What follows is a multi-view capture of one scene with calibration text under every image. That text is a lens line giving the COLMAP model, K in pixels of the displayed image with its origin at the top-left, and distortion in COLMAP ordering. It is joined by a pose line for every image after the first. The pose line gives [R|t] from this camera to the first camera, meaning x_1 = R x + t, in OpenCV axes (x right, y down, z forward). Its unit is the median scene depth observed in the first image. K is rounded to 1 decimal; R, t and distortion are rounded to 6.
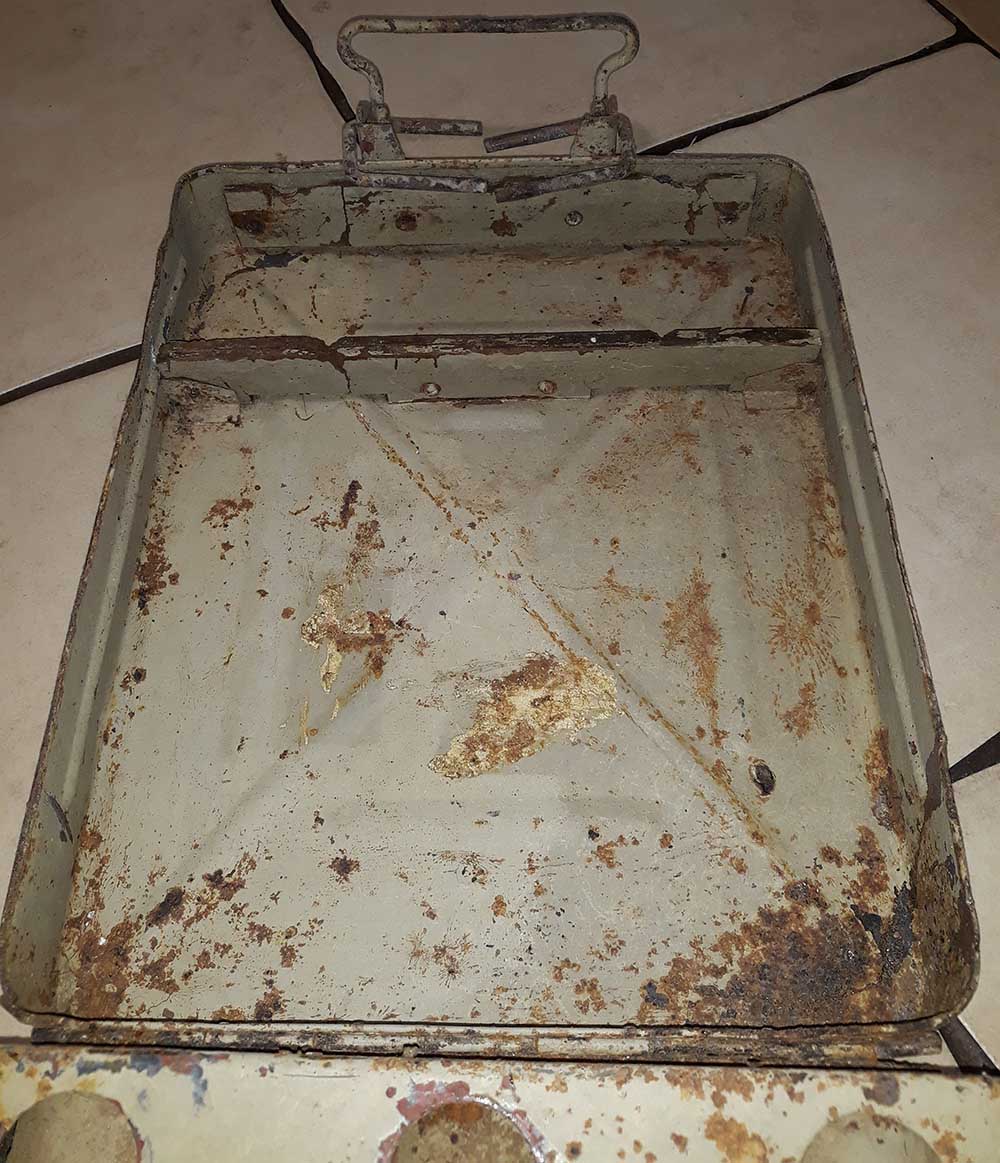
lens RADIAL K [[1204.7, 0, 500.0], [0, 1204.7, 581.5], [0, 0, 1]] dist [0.214242, -0.357284]
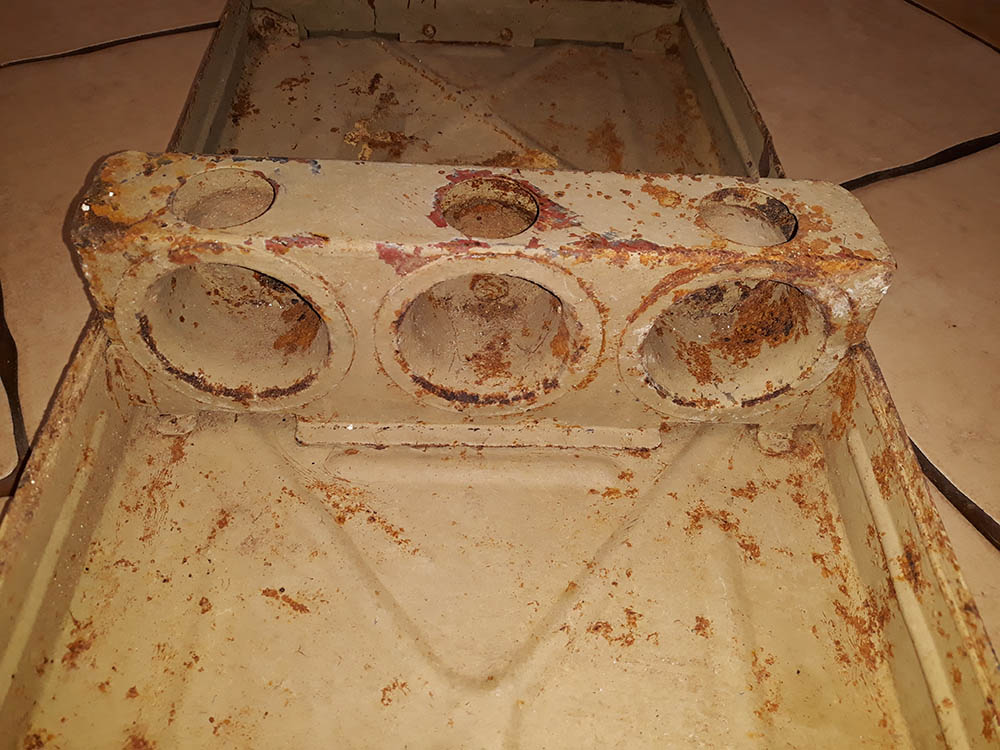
lens RADIAL K [[844.8, 0, 500.0], [0, 844.8, 375.0], [0, 0, 1]] dist [0.084975, -0.180532]
pose [[0.995594, 0.035625, 0.086741, -0.052218], [-0.027815, 0.995586, -0.089642, 0.403442], [-0.089552, 0.086834, 0.992190, -0.023276]]
